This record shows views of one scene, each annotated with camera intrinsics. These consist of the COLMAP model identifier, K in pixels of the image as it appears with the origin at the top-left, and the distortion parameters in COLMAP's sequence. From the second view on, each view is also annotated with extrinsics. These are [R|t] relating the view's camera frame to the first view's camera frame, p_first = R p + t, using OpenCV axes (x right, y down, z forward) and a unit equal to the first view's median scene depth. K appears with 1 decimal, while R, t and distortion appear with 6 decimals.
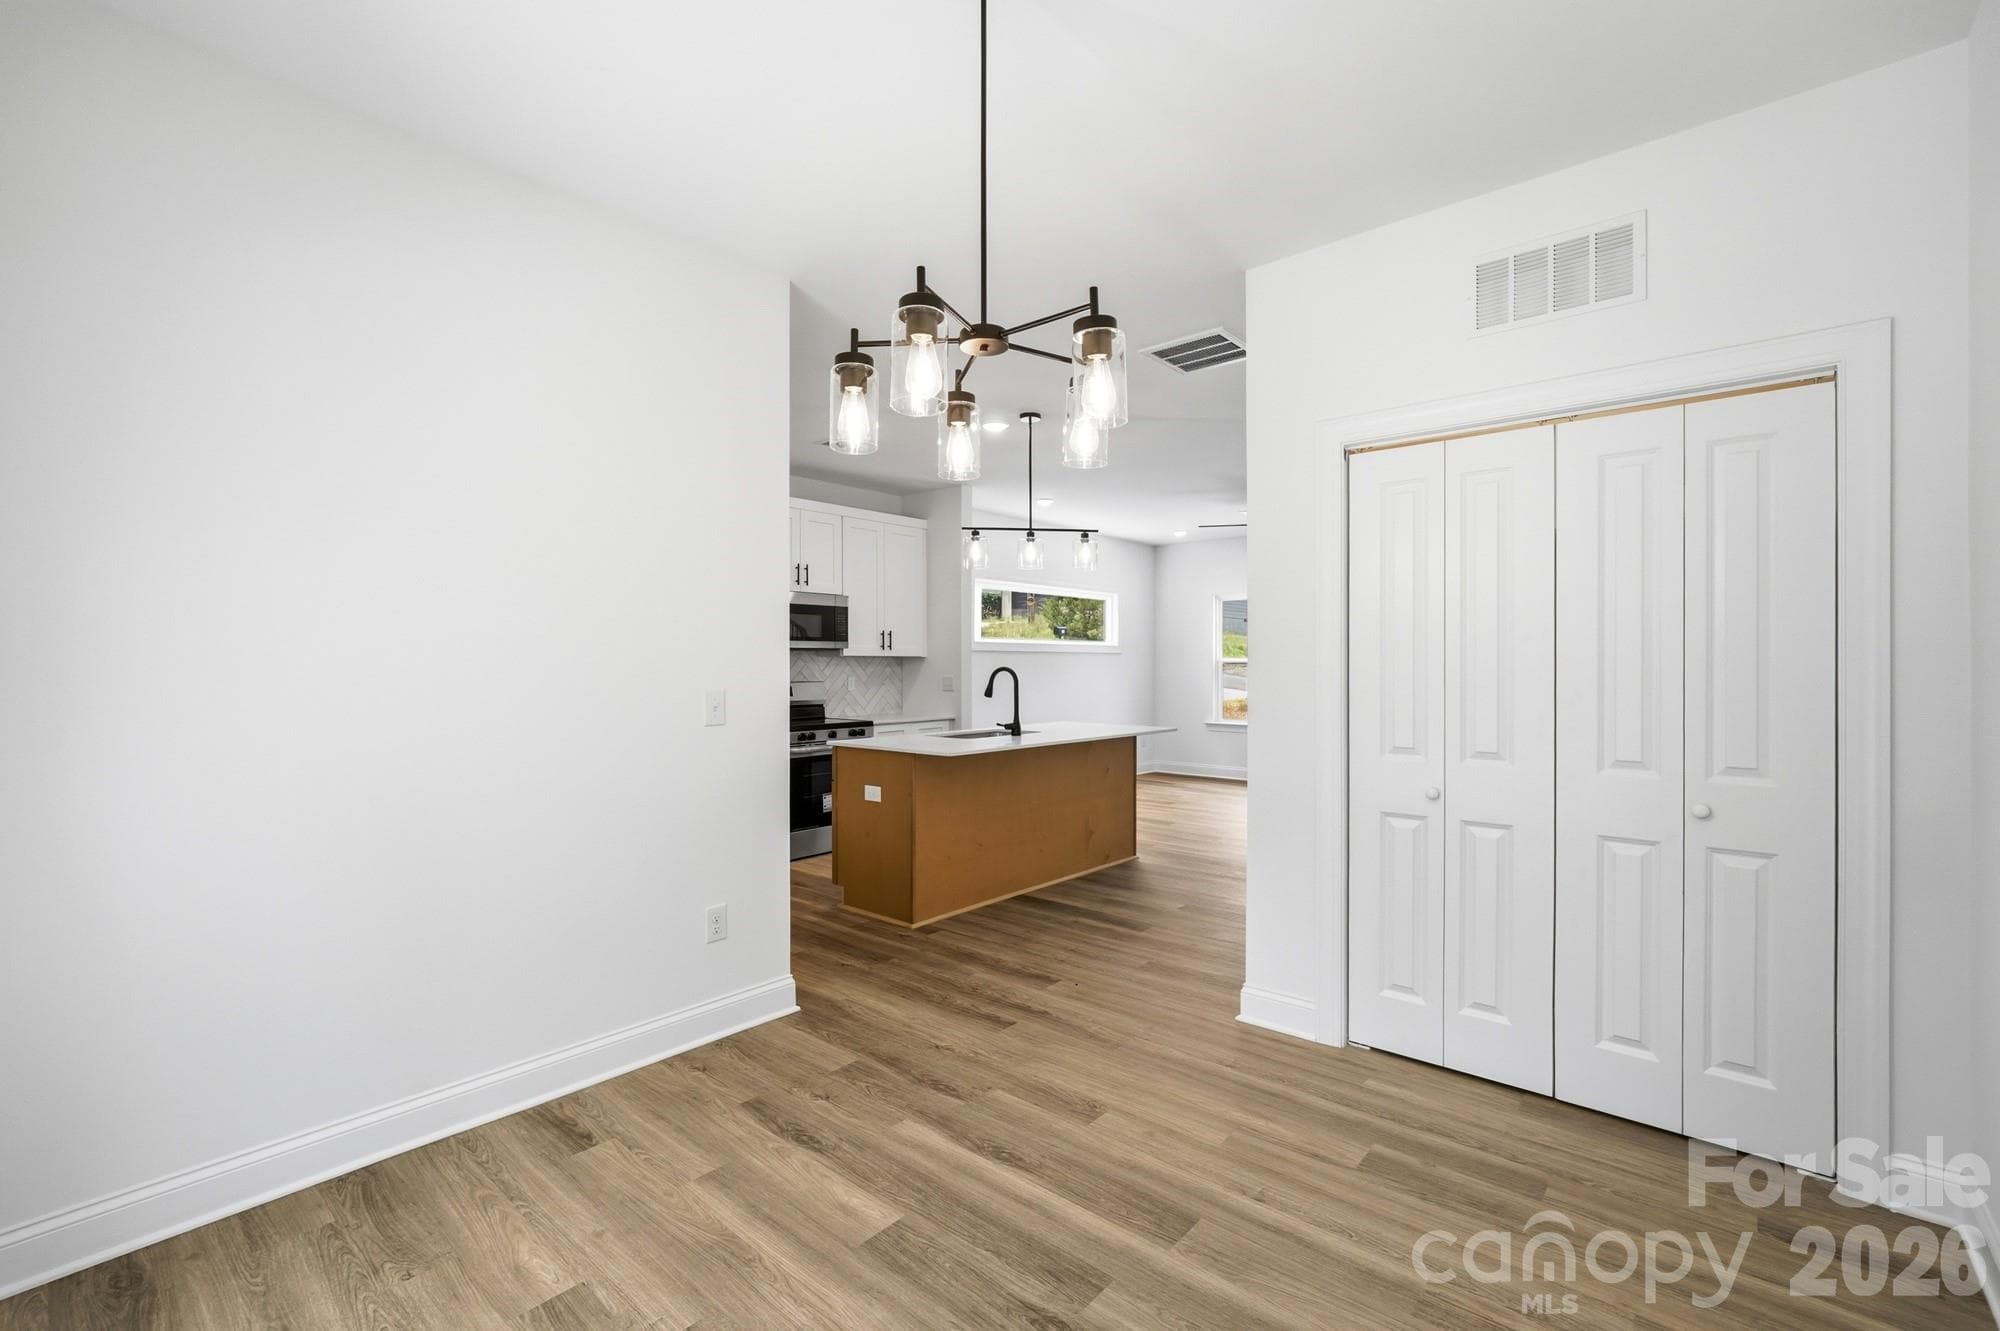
lens RADIAL K [[870.3, 0, 1002.7], [0, 870.3, 665.1], [0, 0, 1]] dist [-0.004215, -0.000211]
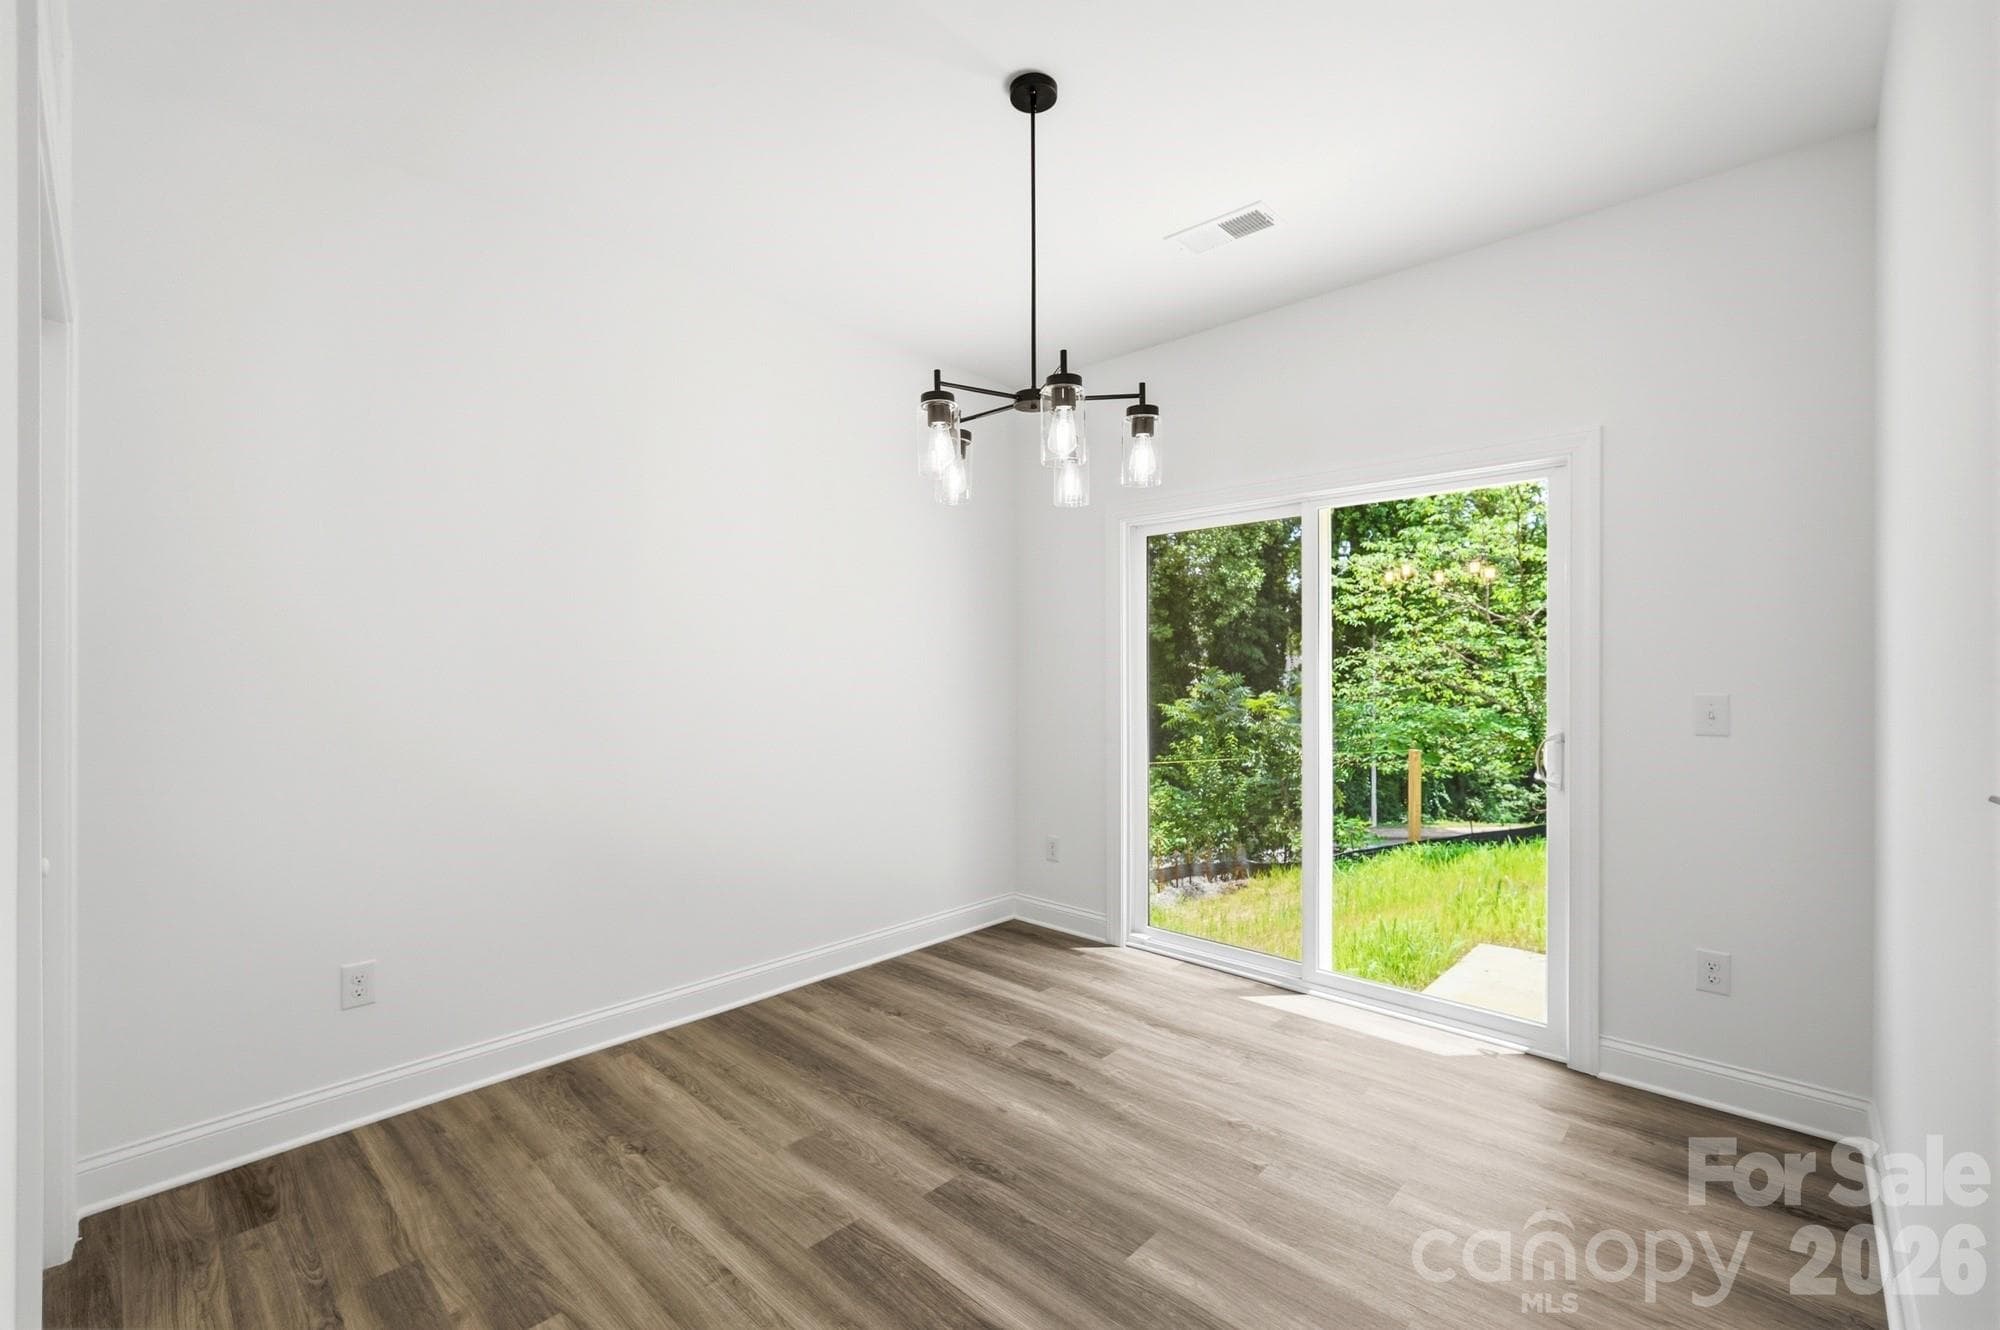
lens RADIAL K [[833.3, 0, 989.3], [0, 833.3, 672.1], [0, 0, 1]] dist [0.001216, 0.000004]
pose [[-0.998832, -0.000101, 0.048320, -0.013825], [-0.000088, 1.000000, 0.000266, 0.008433], [-0.048320, 0.000261, -0.998832, 1.927967]]
